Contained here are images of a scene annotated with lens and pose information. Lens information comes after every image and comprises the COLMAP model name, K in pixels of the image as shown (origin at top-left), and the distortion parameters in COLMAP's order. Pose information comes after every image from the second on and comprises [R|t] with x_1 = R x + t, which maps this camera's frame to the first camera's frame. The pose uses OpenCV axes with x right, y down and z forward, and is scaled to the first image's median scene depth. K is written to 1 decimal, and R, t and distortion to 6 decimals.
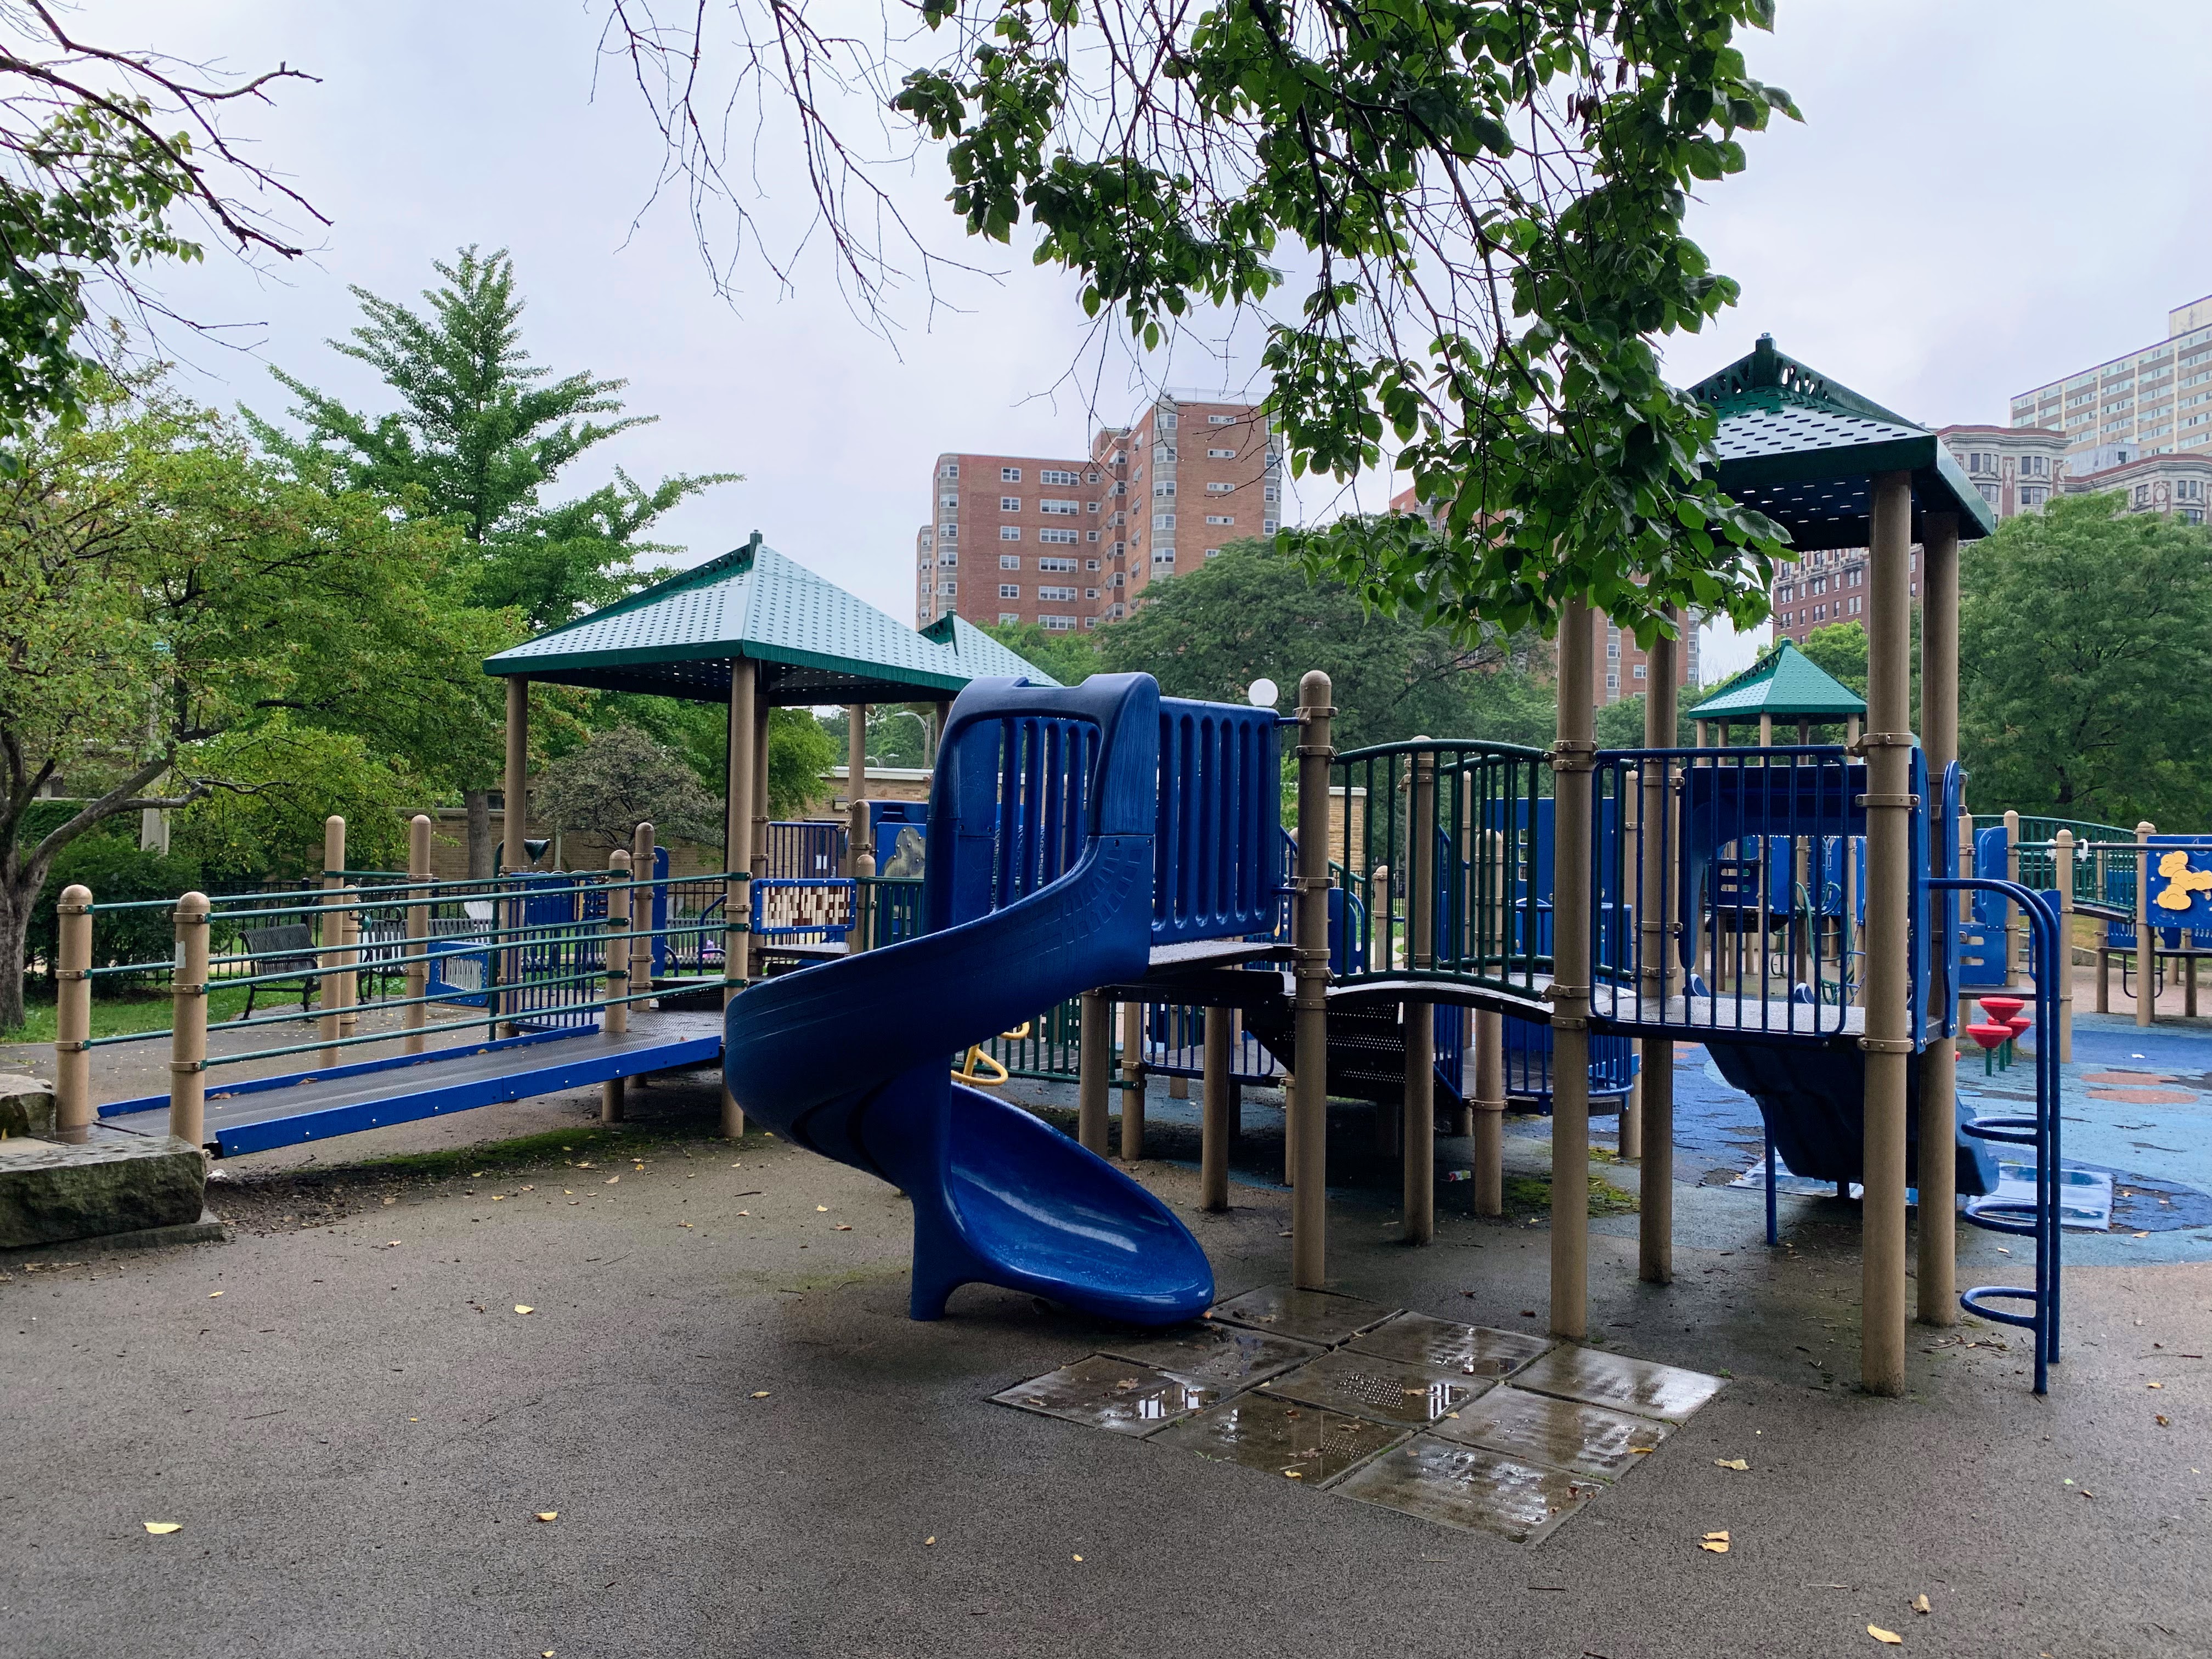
lens RADIAL K [[1639.7, 0, 1210.0], [0, 1639.7, 820.7], [0, 0, 1]] dist [0.010190, 0.146713]
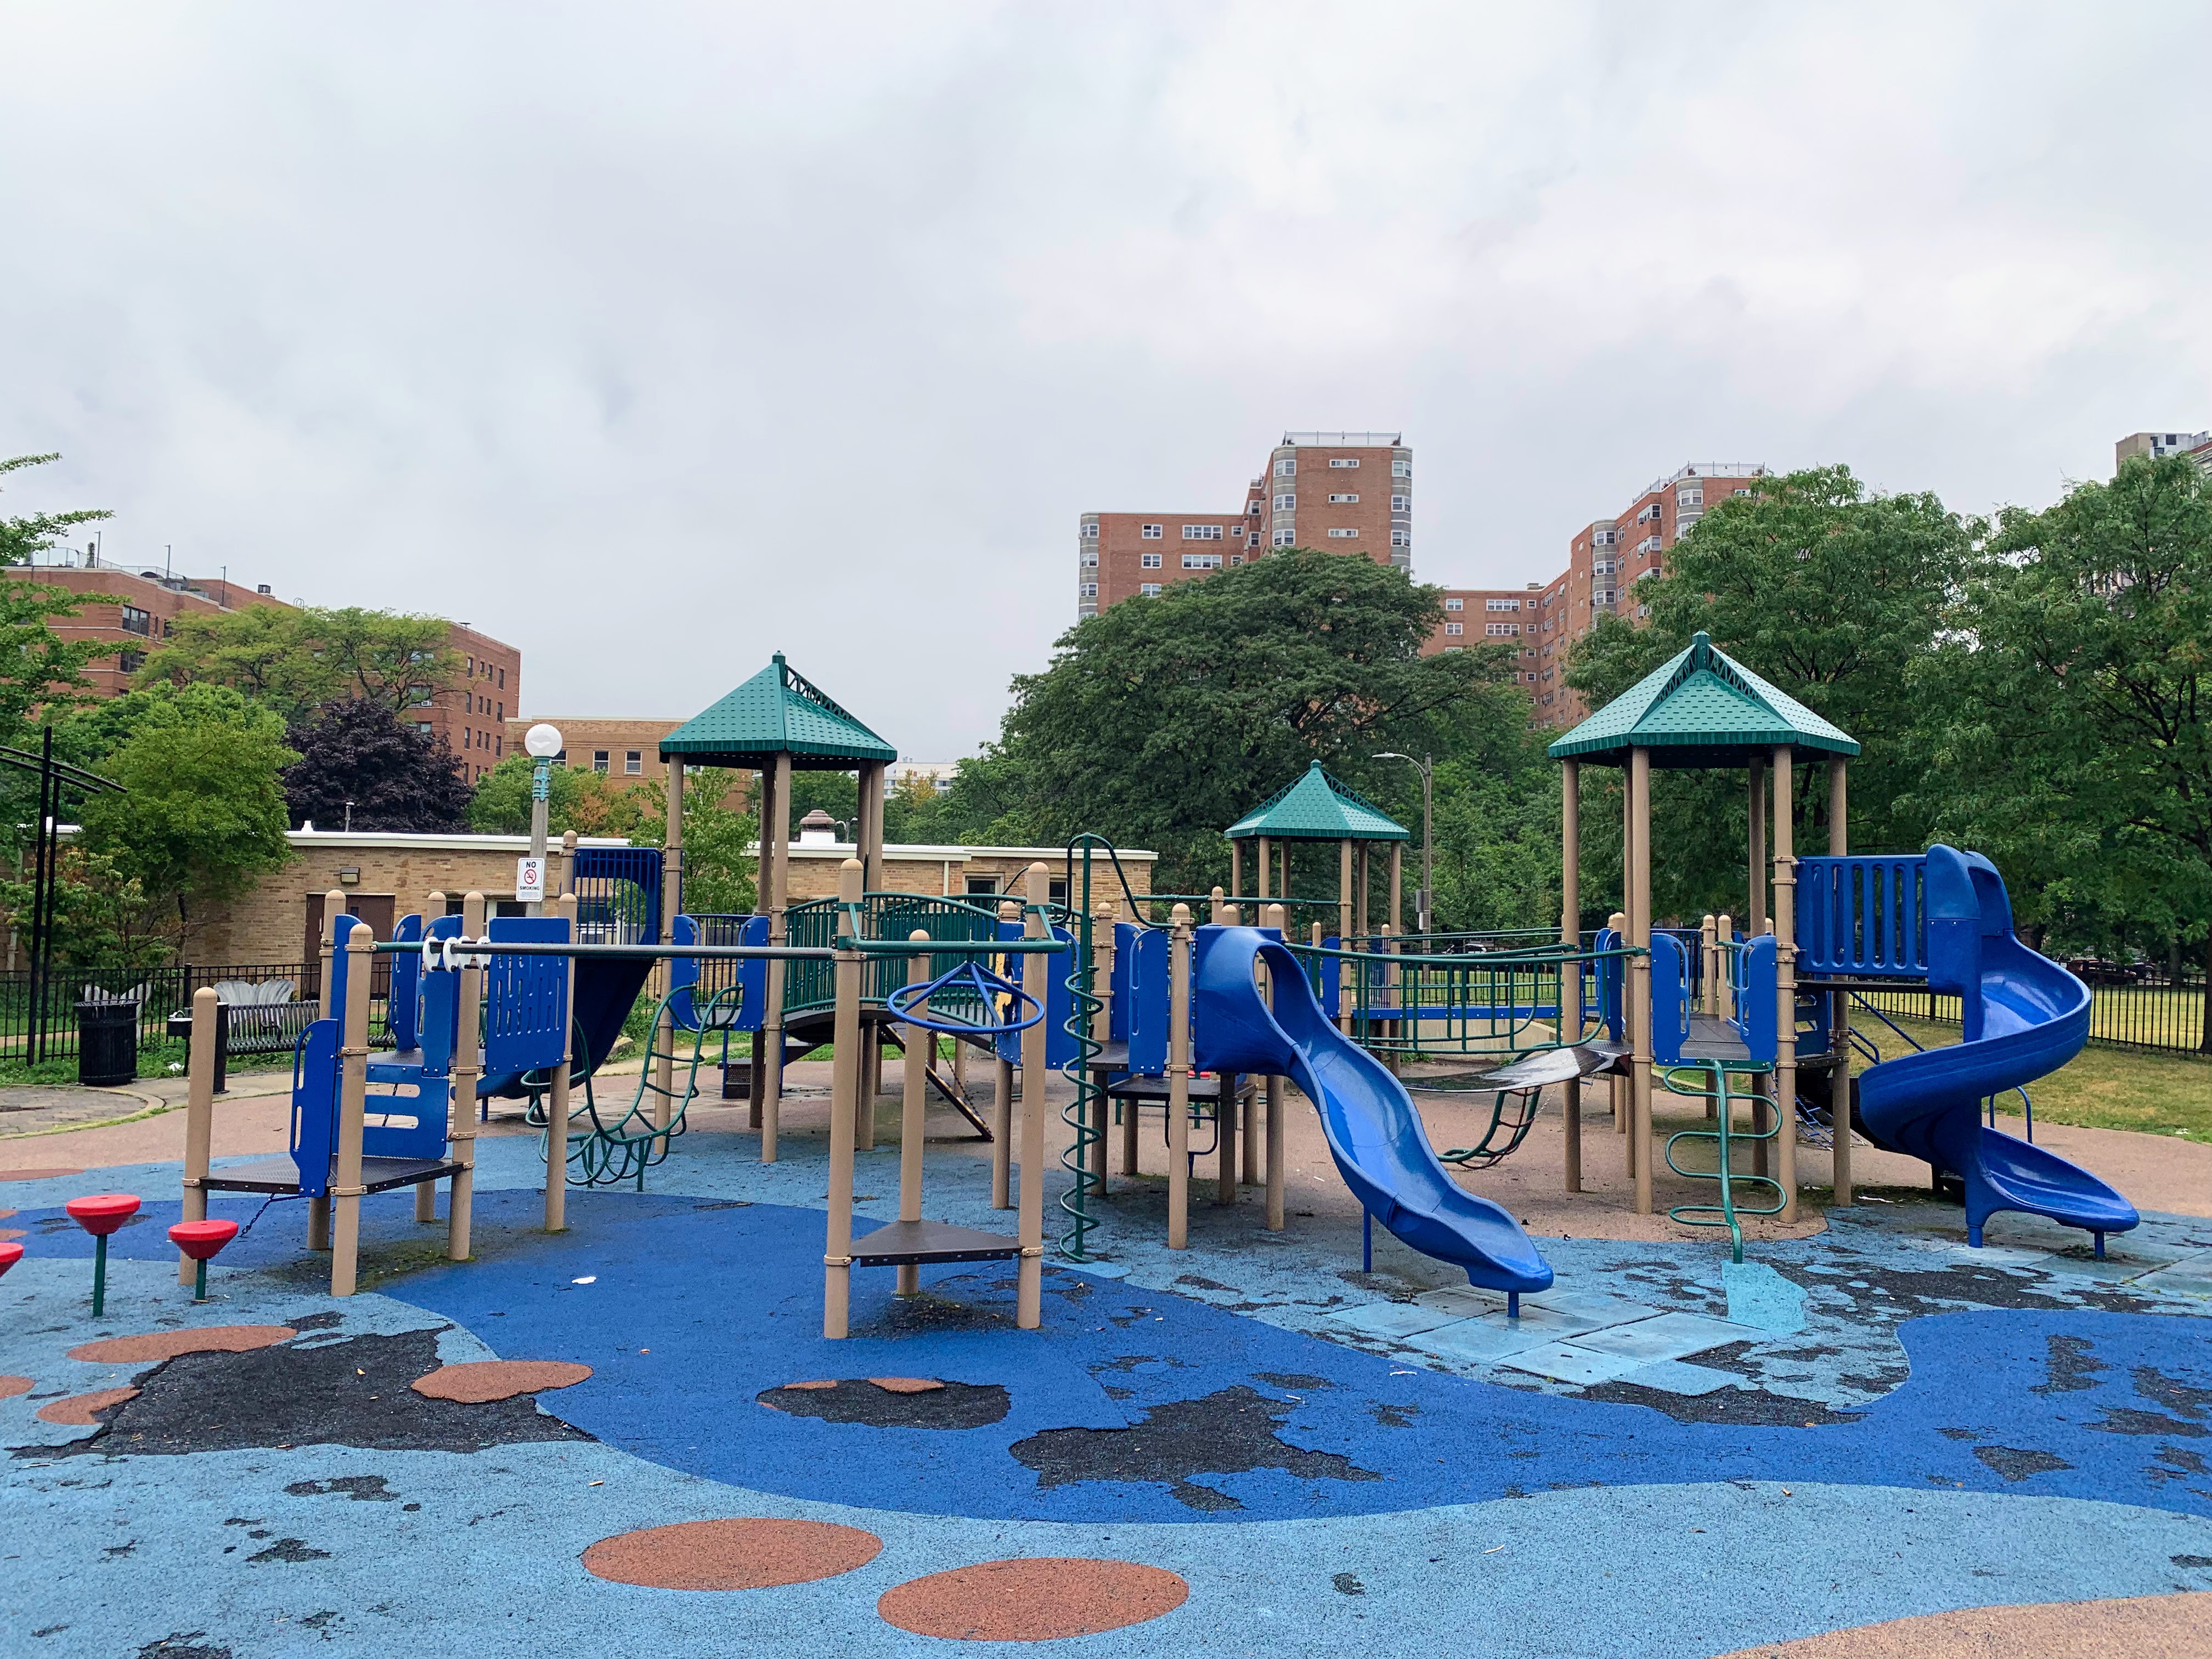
lens RADIAL K [[1650.2, 0, 1133.5], [0, 1650.2, 832.1], [0, 0, 1]] dist [0.061437, -0.052701]
pose [[0.980275, -0.007214, -0.197505, 0.203074], [0.001438, 0.999567, -0.029374, -0.002297], [0.197631, 0.028511, 0.979862, 0.092742]]
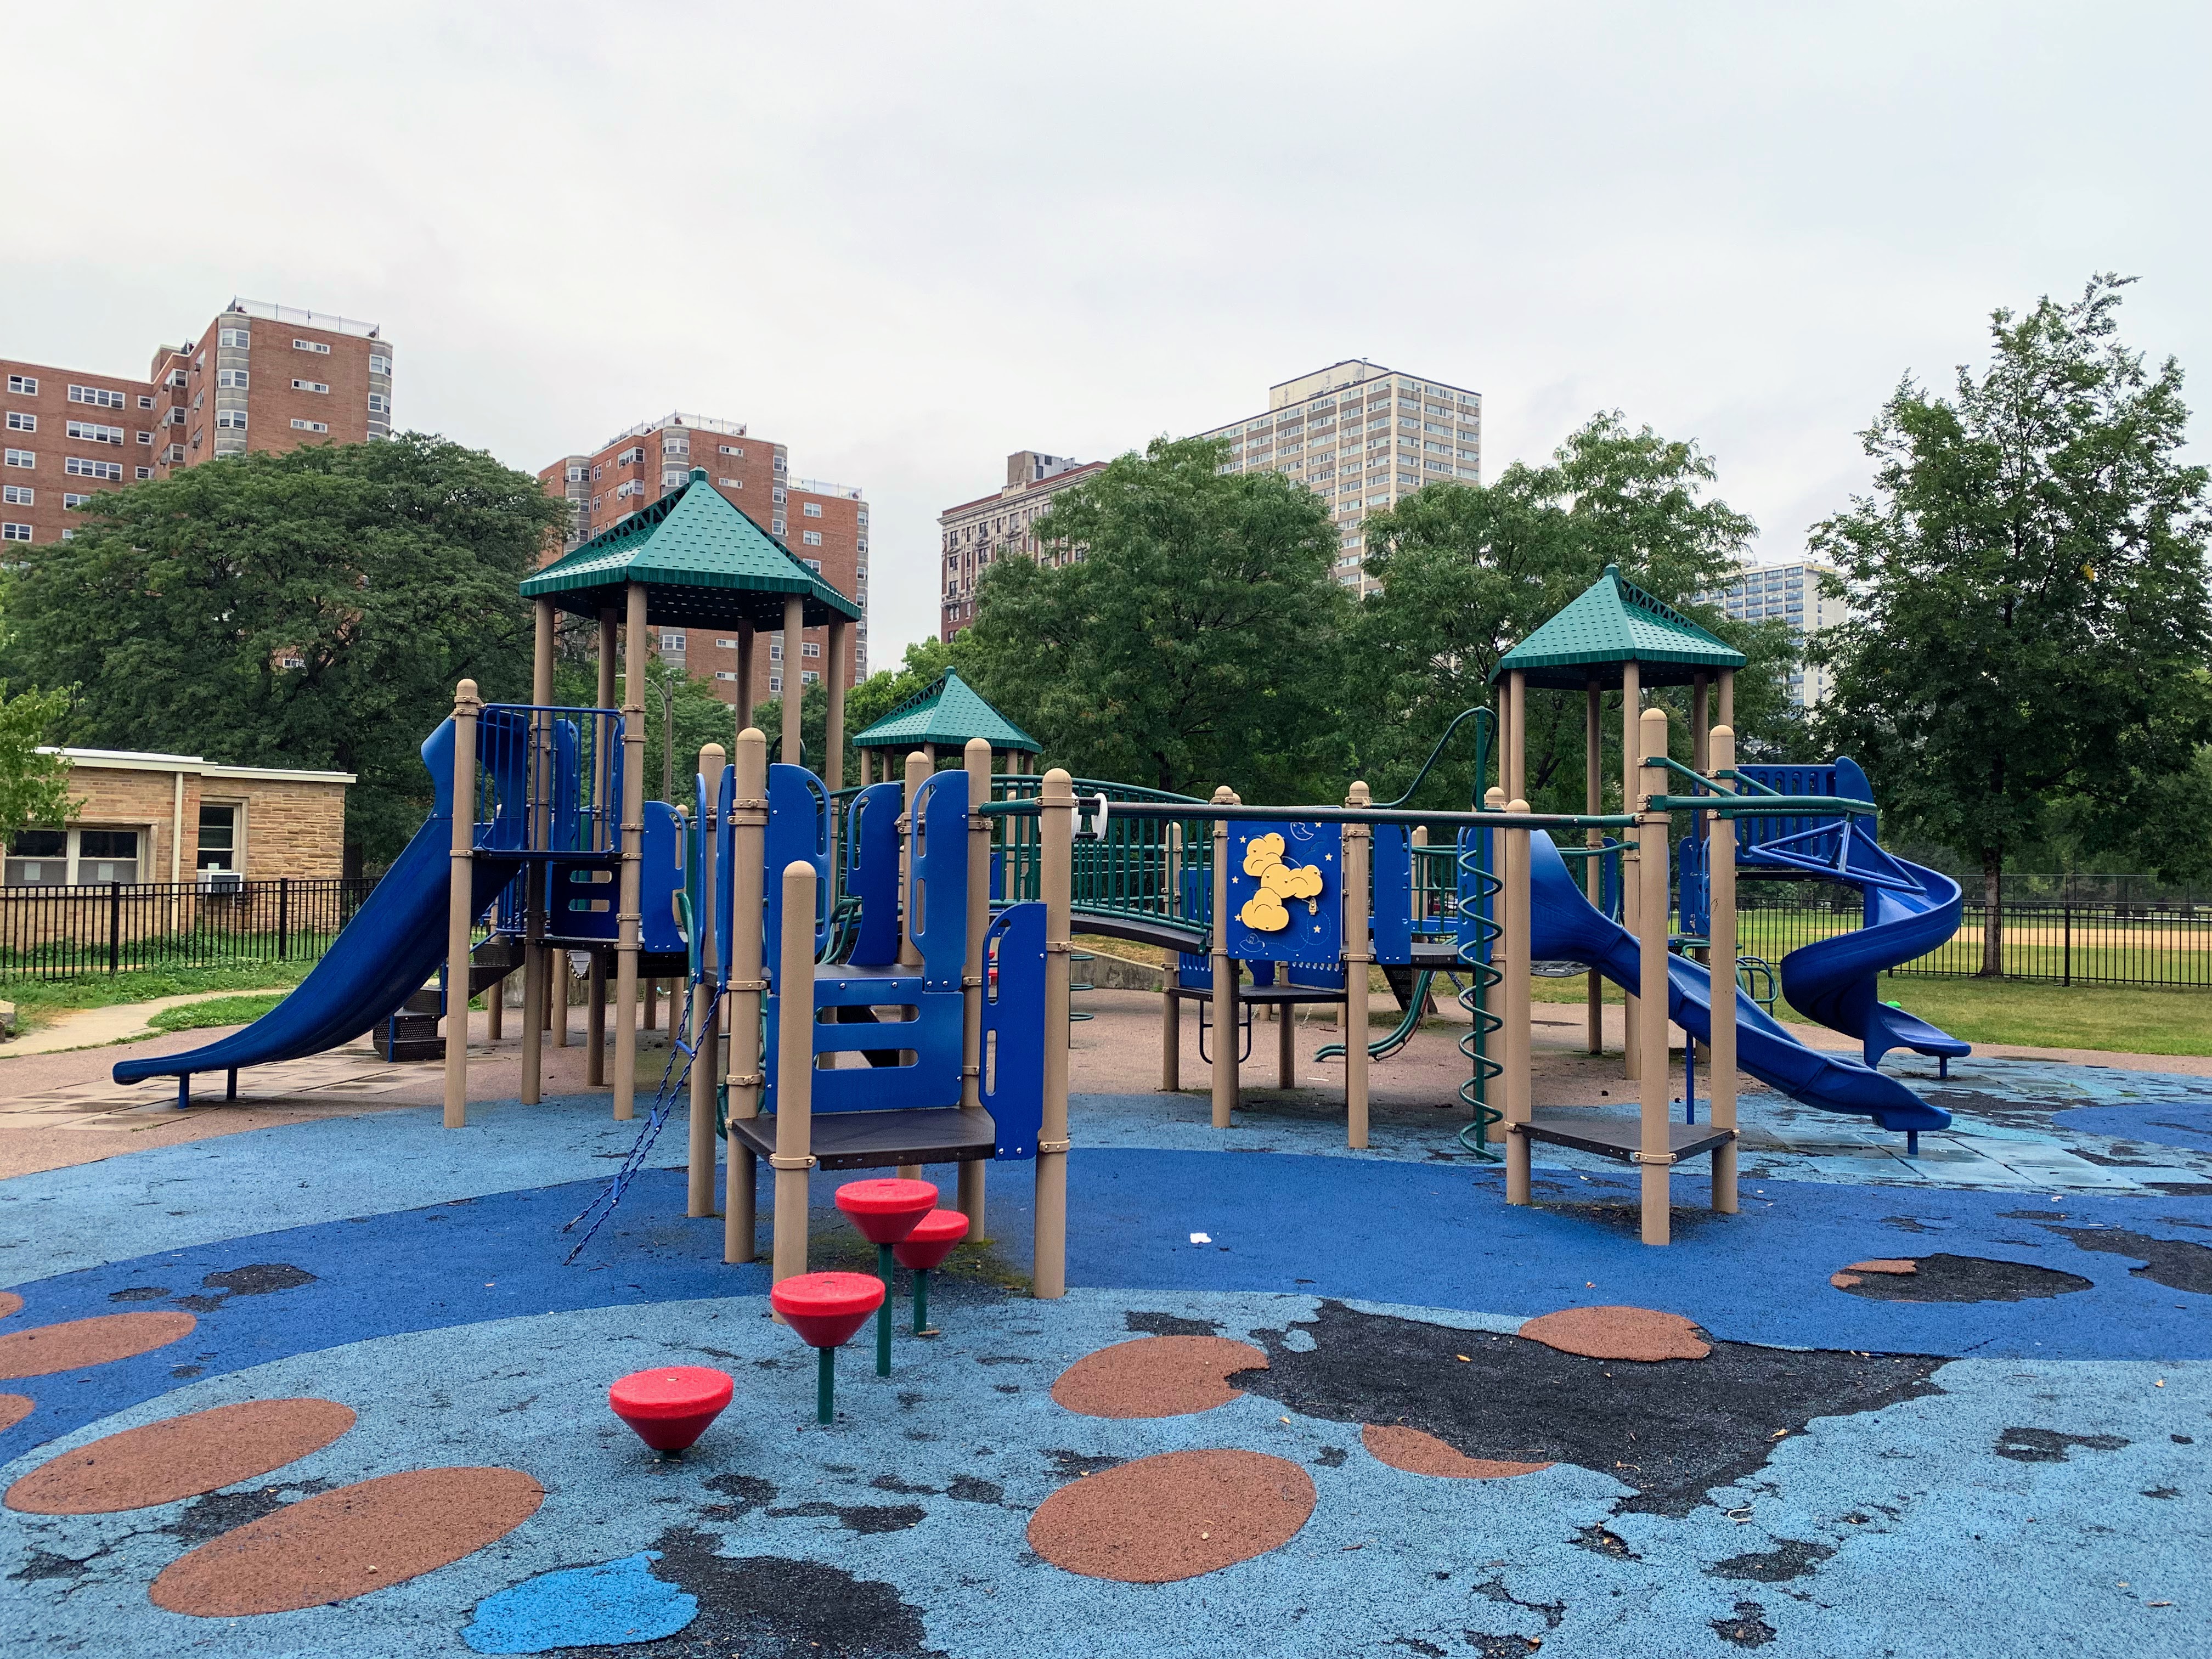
lens RADIAL K [[1661.2, 0, 1146.5], [0, 1661.2, 821.6], [0, 0, 1]] dist [0.010932, 0.001223]
pose [[0.902362, 0.011585, 0.430823, 0.074515], [-0.008969, 0.999927, -0.008103, 0.005057], [-0.430885, 0.003448, 0.902400, 0.127312]]
